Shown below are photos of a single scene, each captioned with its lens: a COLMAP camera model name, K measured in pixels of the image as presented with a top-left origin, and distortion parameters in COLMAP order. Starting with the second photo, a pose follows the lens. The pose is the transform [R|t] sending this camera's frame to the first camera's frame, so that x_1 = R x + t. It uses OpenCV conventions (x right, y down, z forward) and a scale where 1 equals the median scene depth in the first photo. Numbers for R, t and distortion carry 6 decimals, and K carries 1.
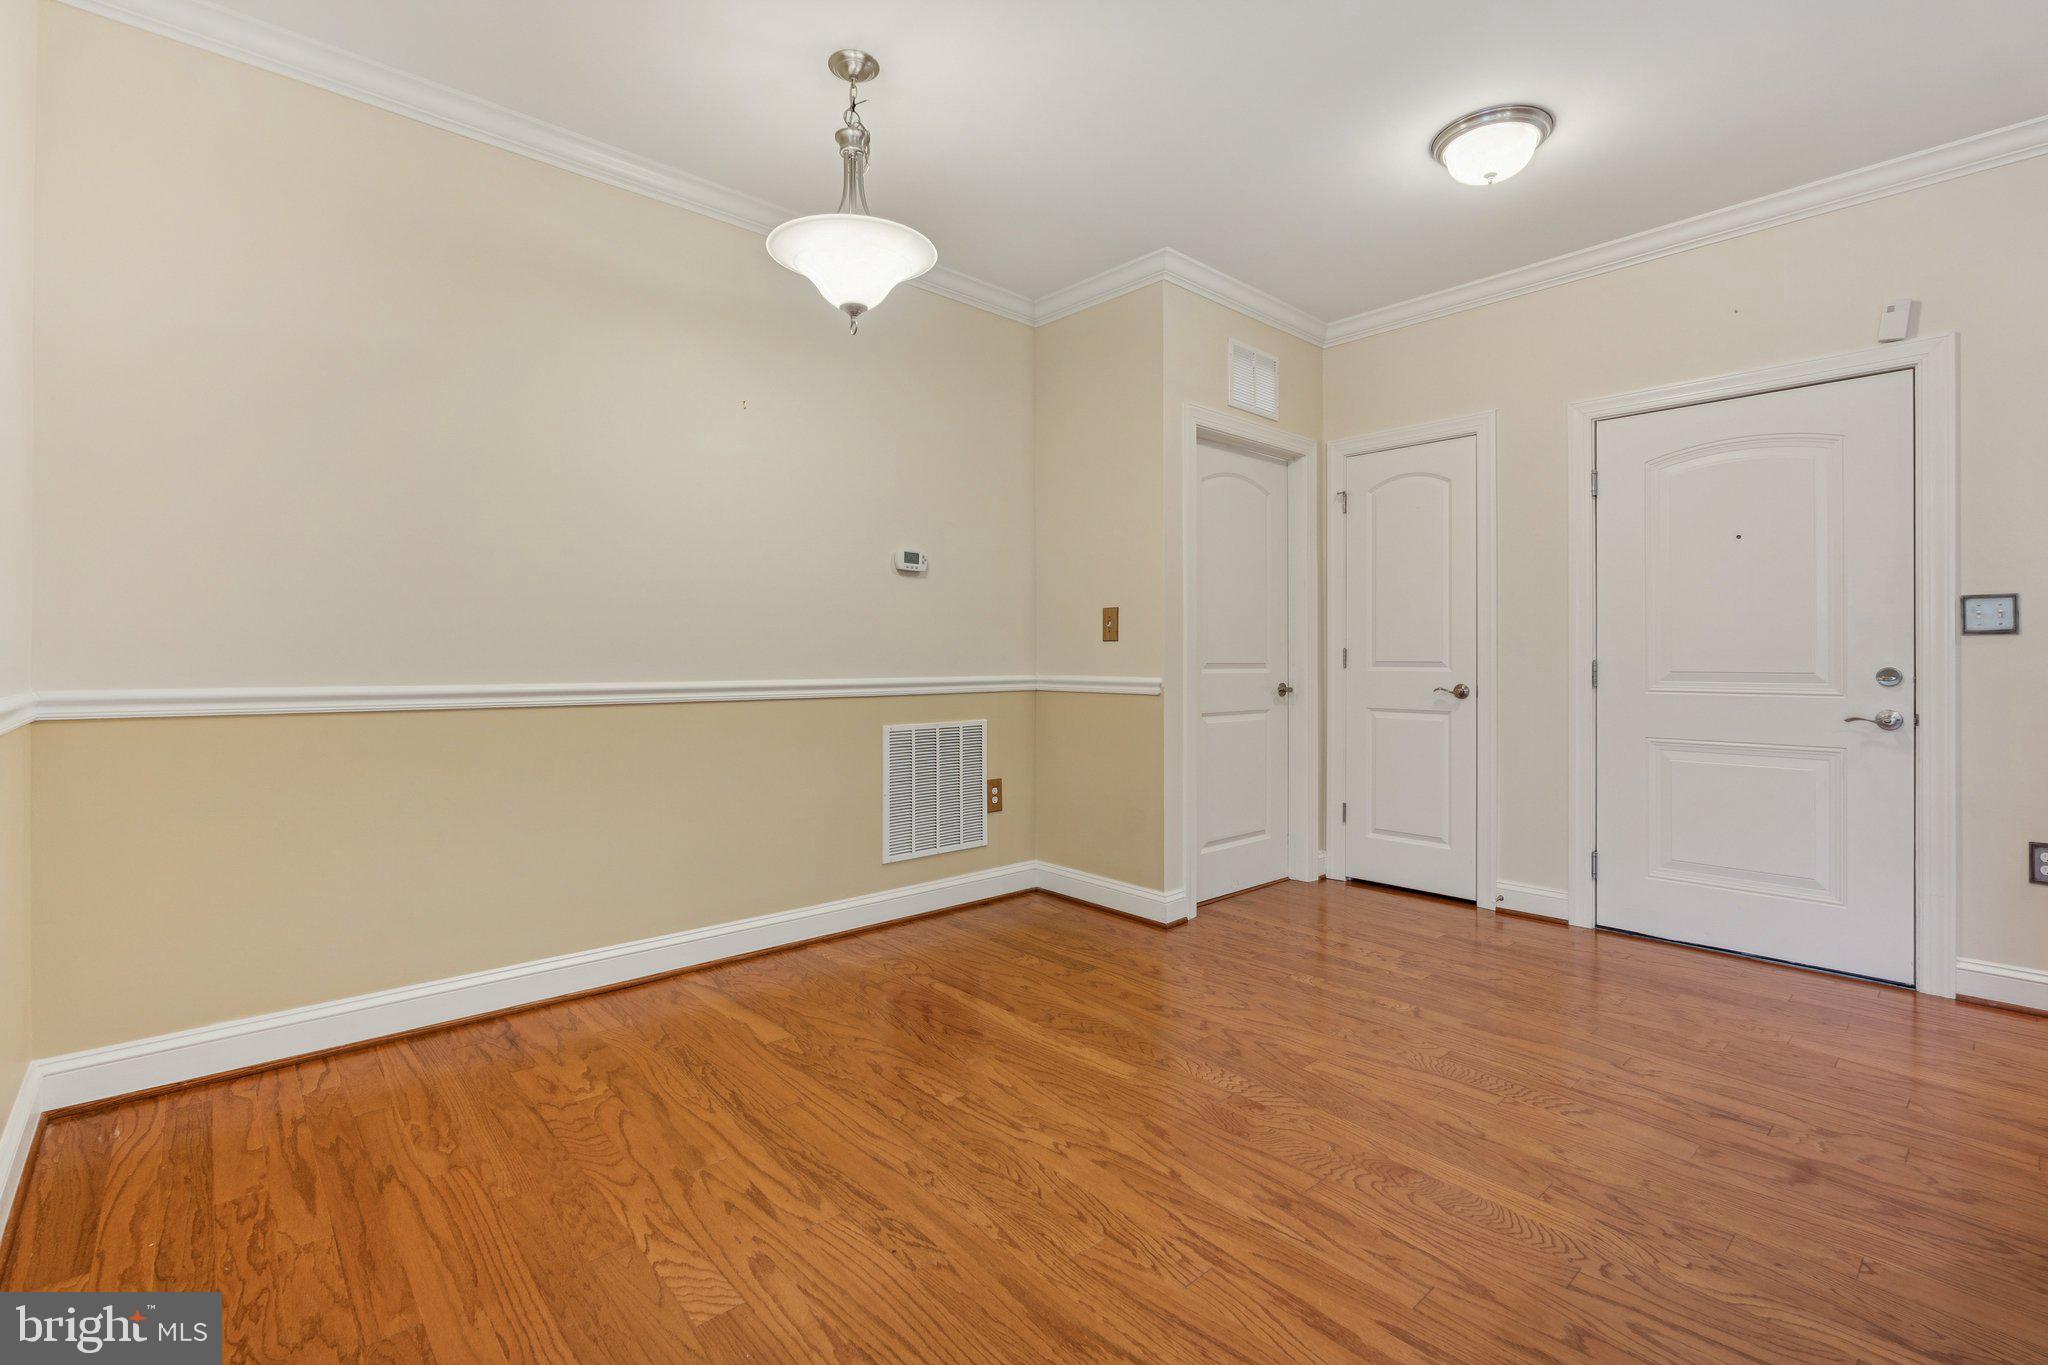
lens RADIAL K [[905.5, 0, 1011.2], [0, 905.5, 656.2], [0, 0, 1]] dist [-0.008680, -0.000114]
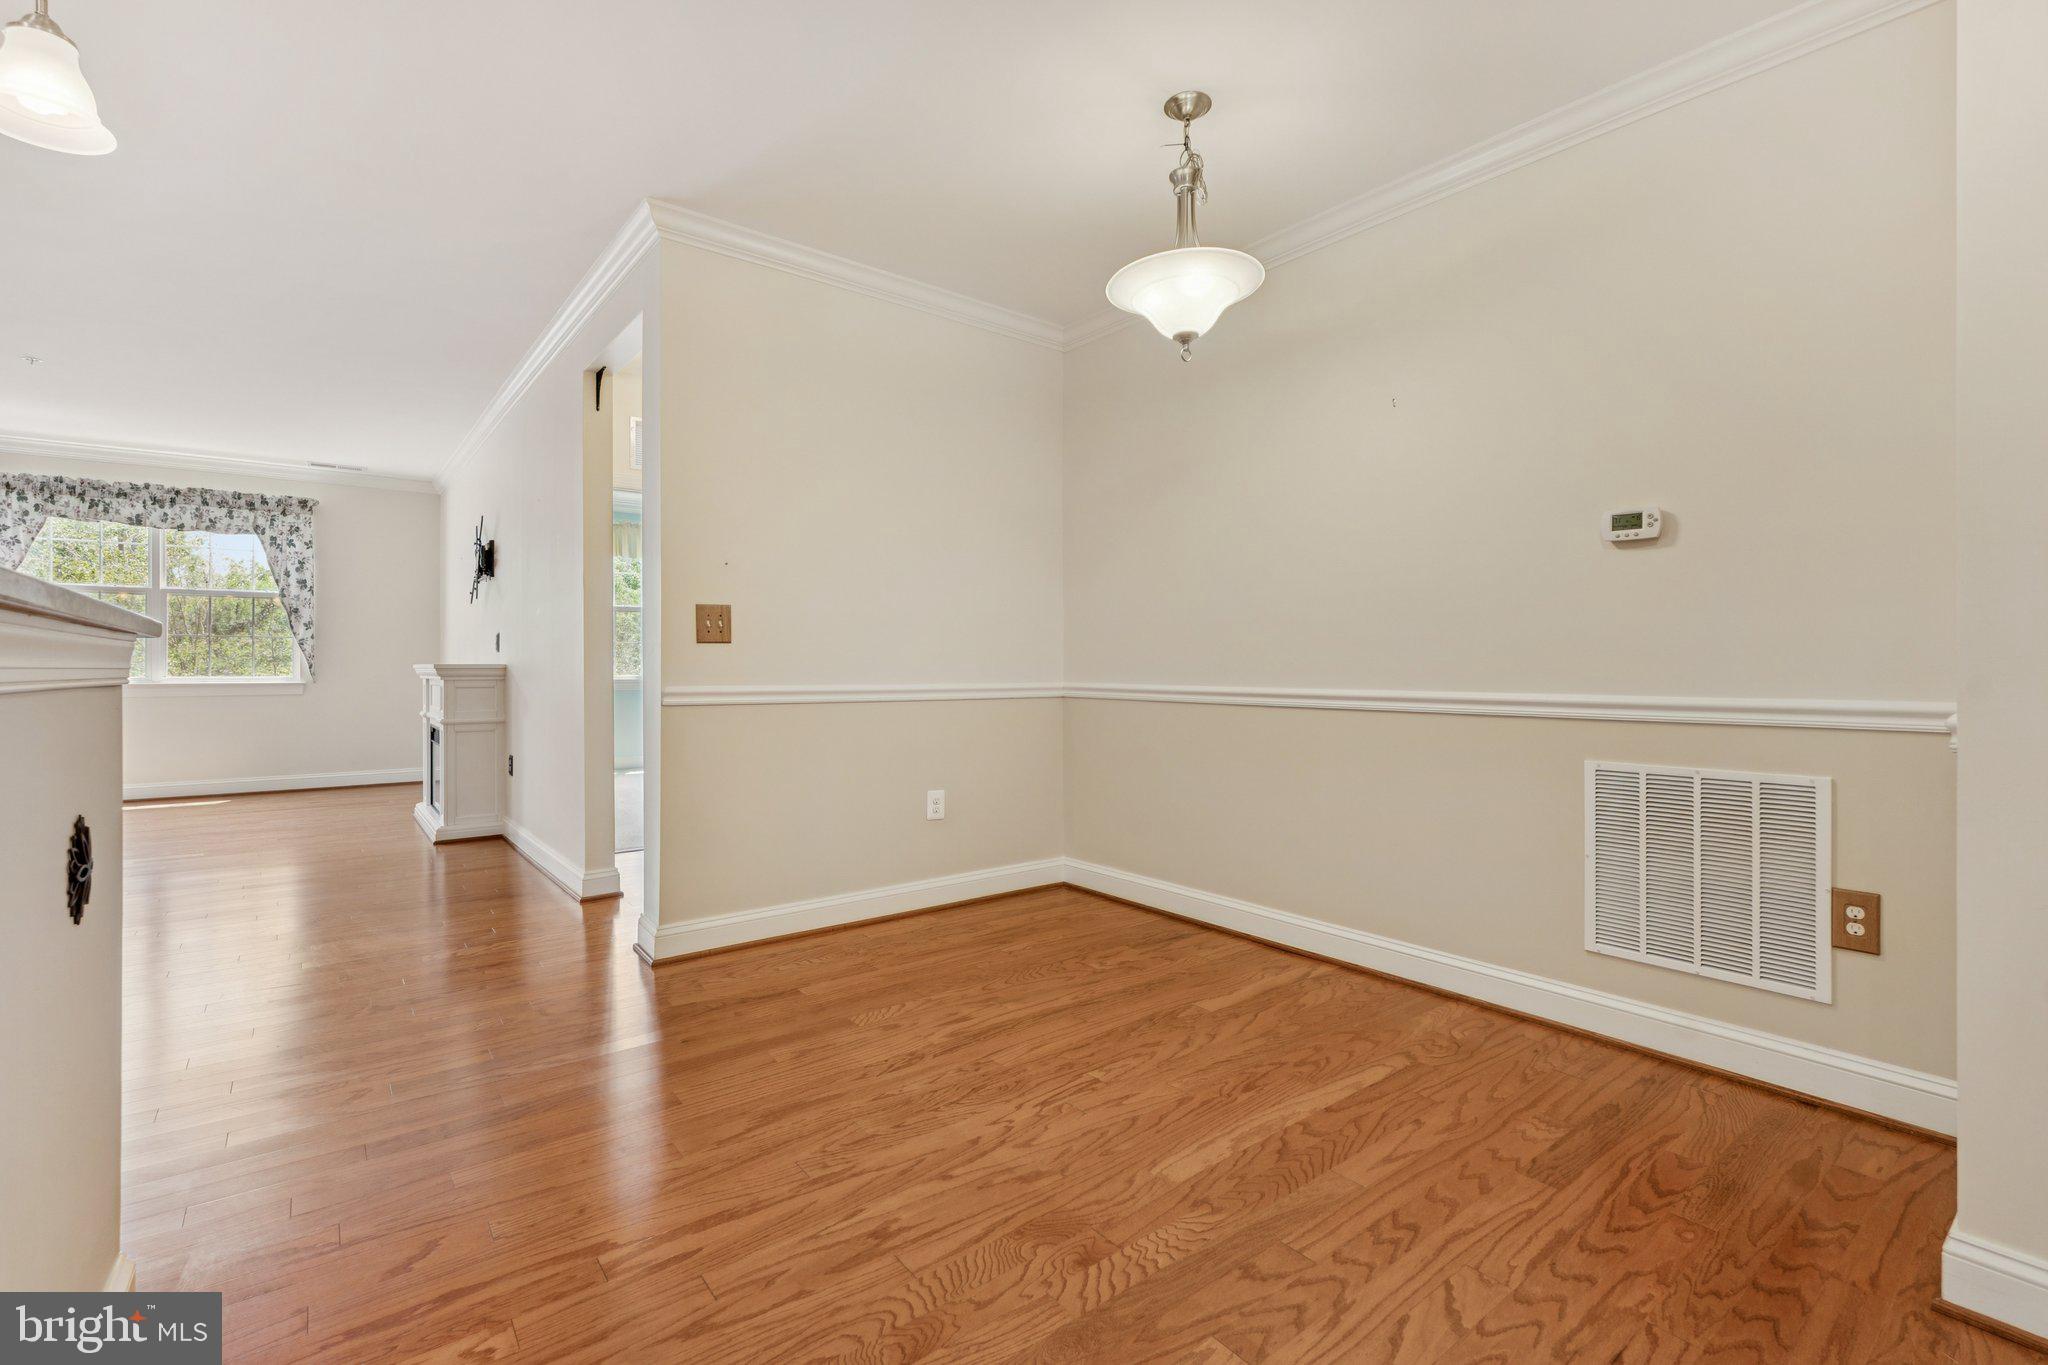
lens RADIAL K [[905.5, 0, 1026.5], [0, 905.5, 669.3], [0, 0, 1]] dist [-0.008680, -0.000114]
pose [[-0.054184, 0.000039, -0.998531, 0.899483], [-0.003760, 0.999993, 0.000243, 0.007627], [0.998524, 0.003767, -0.054183, 0.871917]]
